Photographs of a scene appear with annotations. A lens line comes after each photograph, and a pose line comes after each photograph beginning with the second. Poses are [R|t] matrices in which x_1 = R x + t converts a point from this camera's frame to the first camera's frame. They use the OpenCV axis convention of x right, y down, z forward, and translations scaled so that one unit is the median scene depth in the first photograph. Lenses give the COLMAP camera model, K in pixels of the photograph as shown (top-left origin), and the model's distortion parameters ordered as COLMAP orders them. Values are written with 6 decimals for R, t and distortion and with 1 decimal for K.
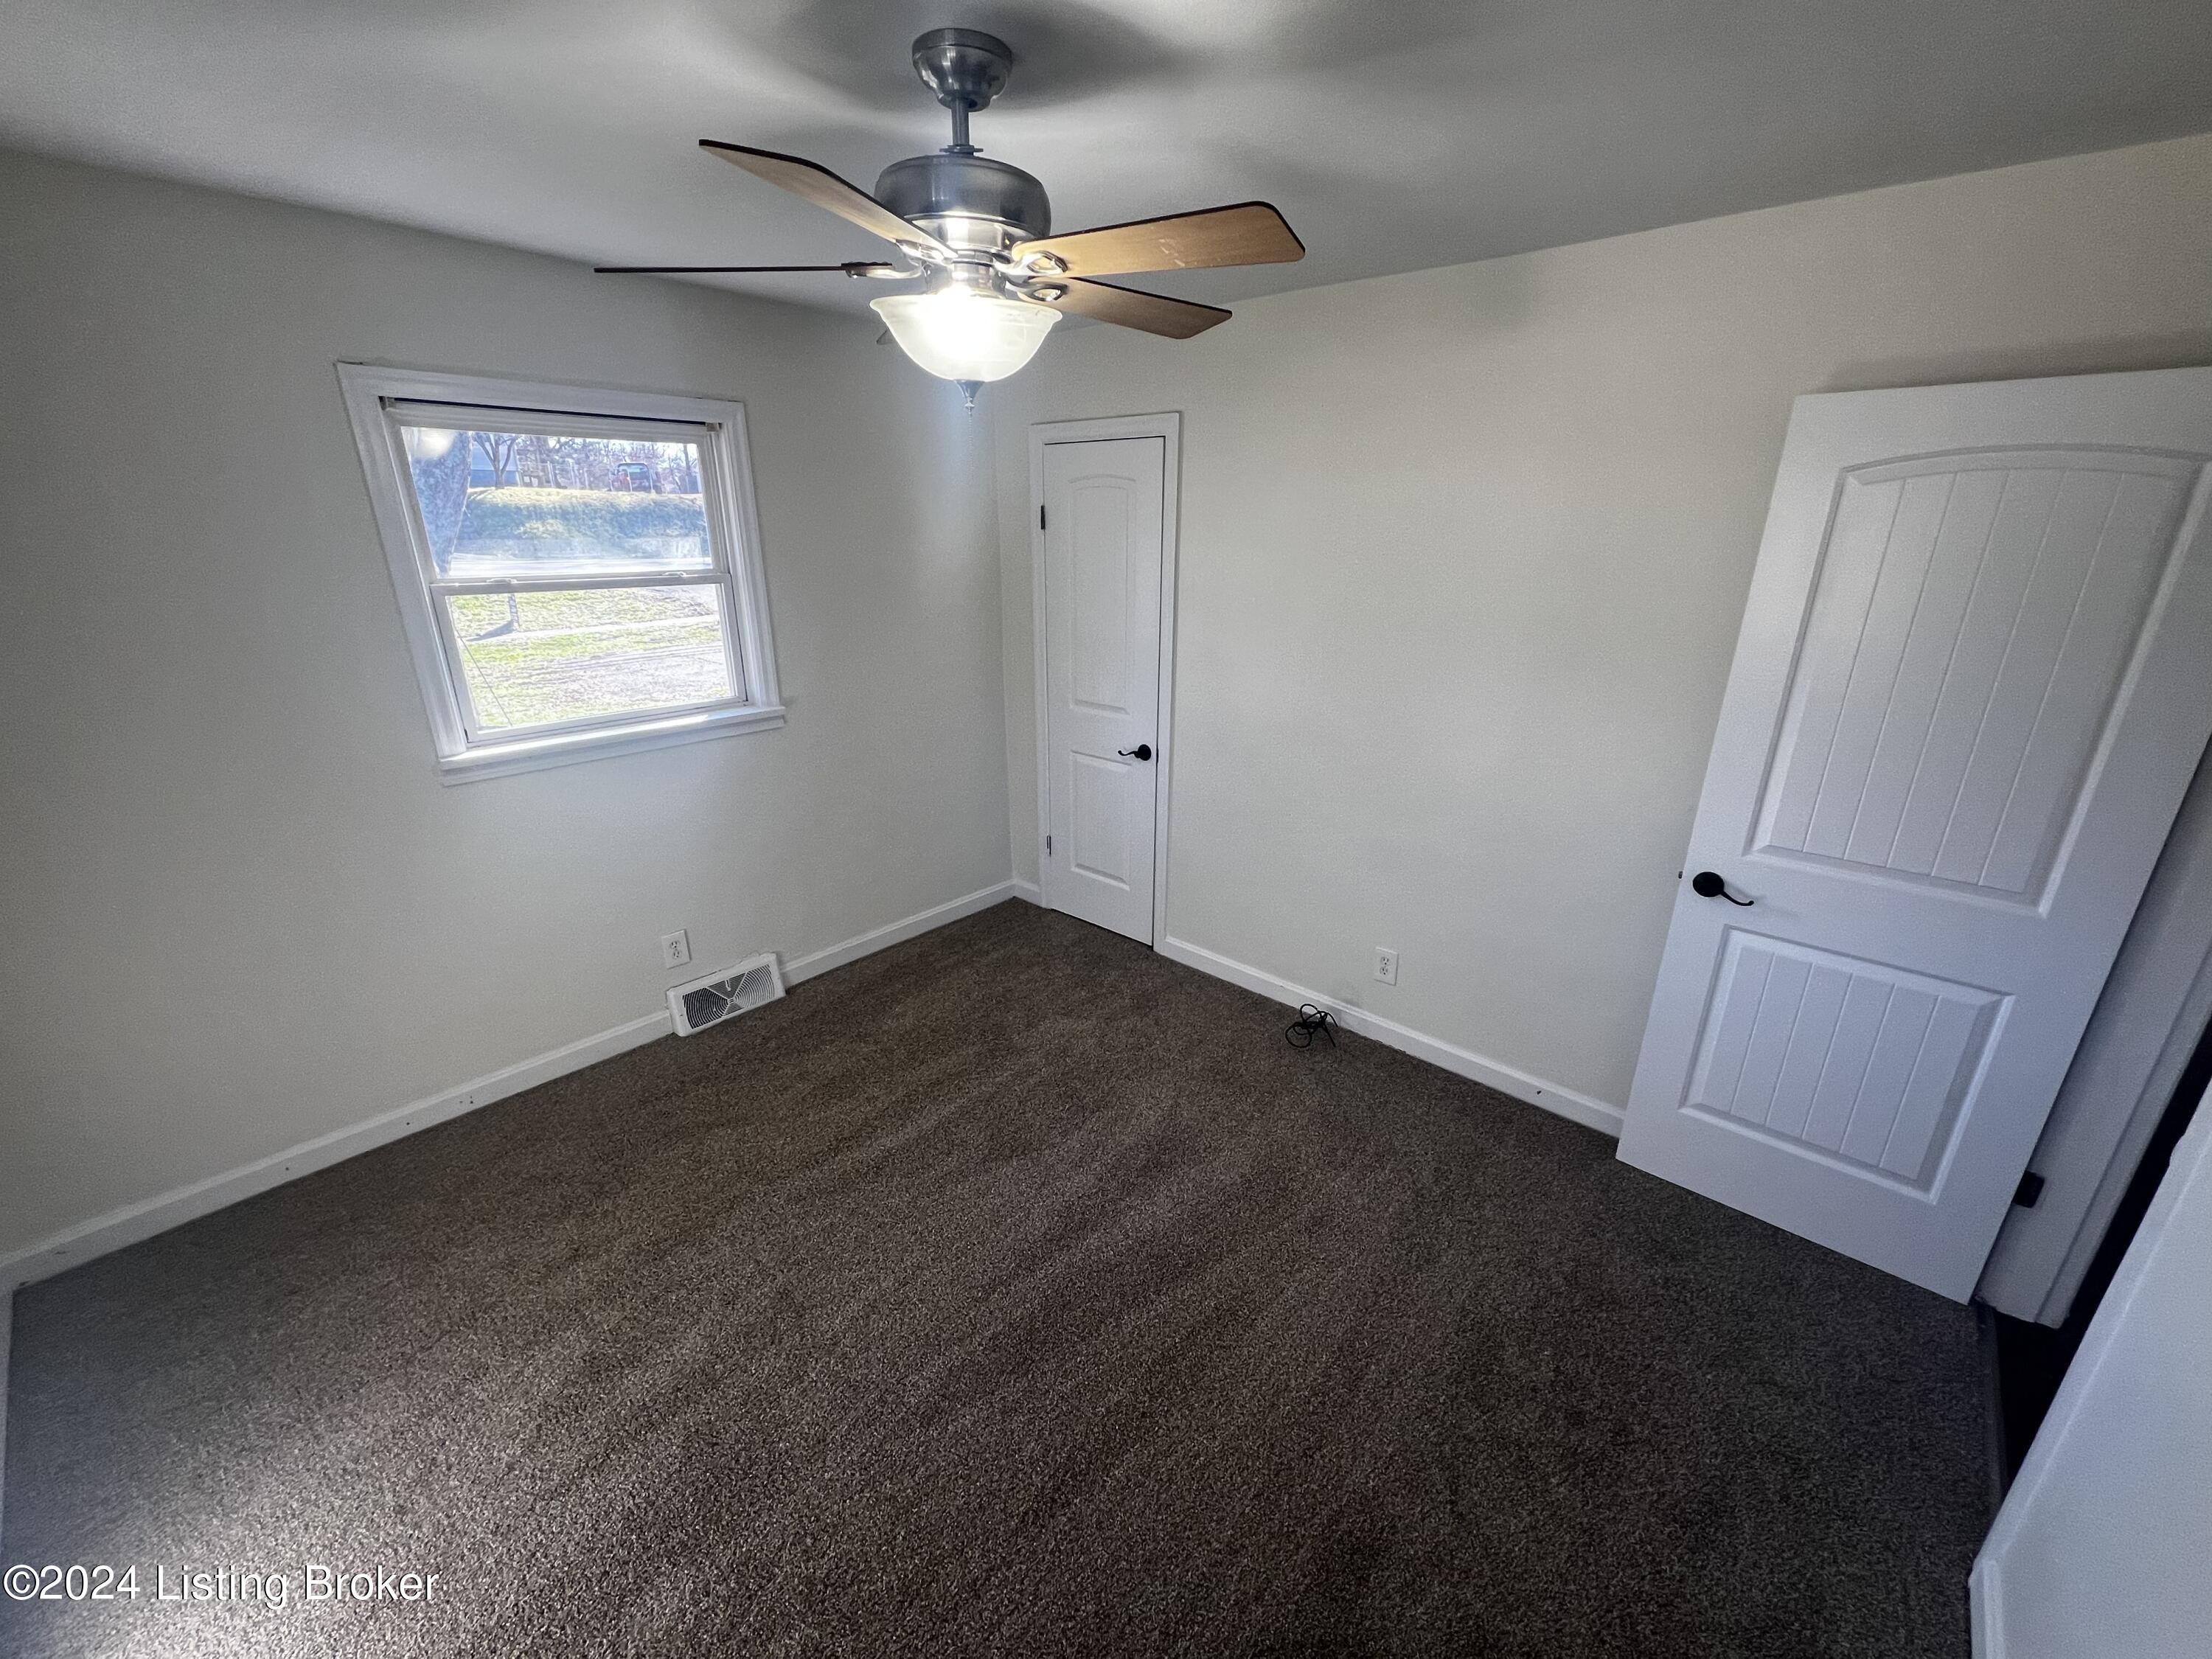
lens RADIAL K [[880.9, 0, 1106.0], [0, 880.9, 829.5], [0, 0, 1]] dist [0.002240, 0.000256]
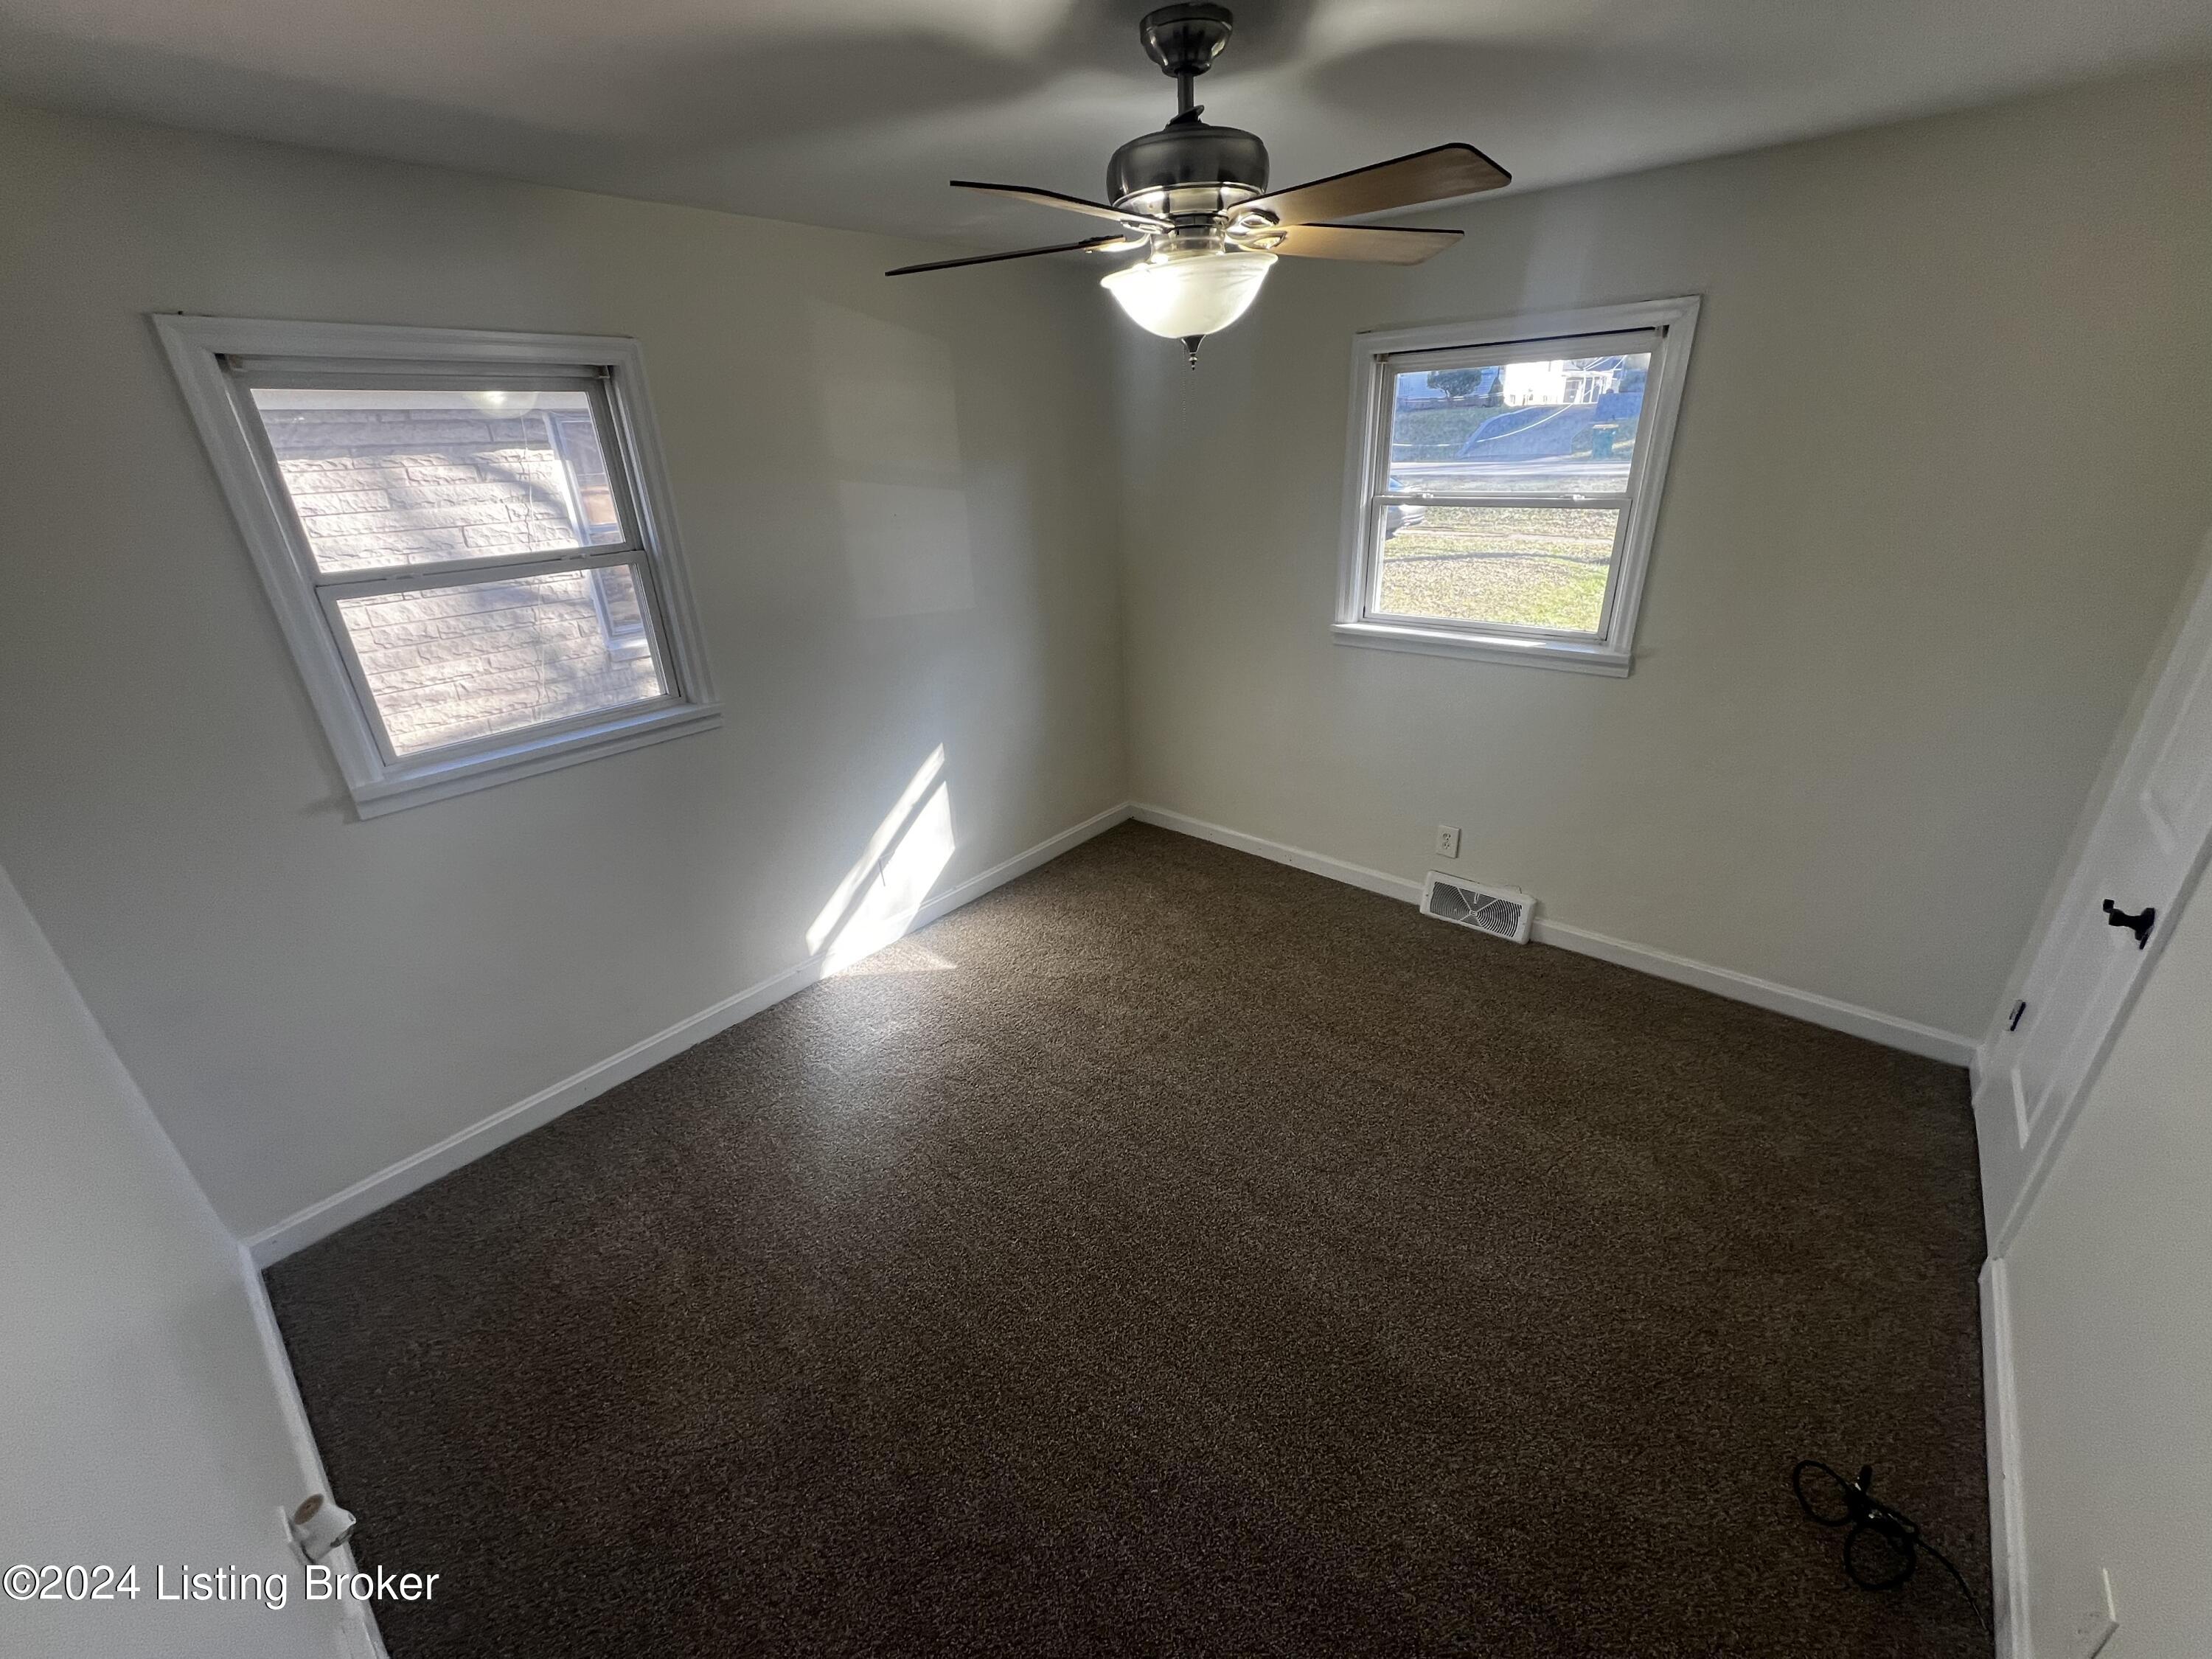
lens RADIAL K [[880.9, 0, 1106.0], [0, 880.9, 829.5], [0, 0, 1]] dist [0.002240, 0.000256]
pose [[0.024796, 0.400664, -0.915889, 0.518027], [-0.293112, 0.878820, 0.376512, -0.171163], [0.955756, 0.259122, 0.139231, 0.436817]]
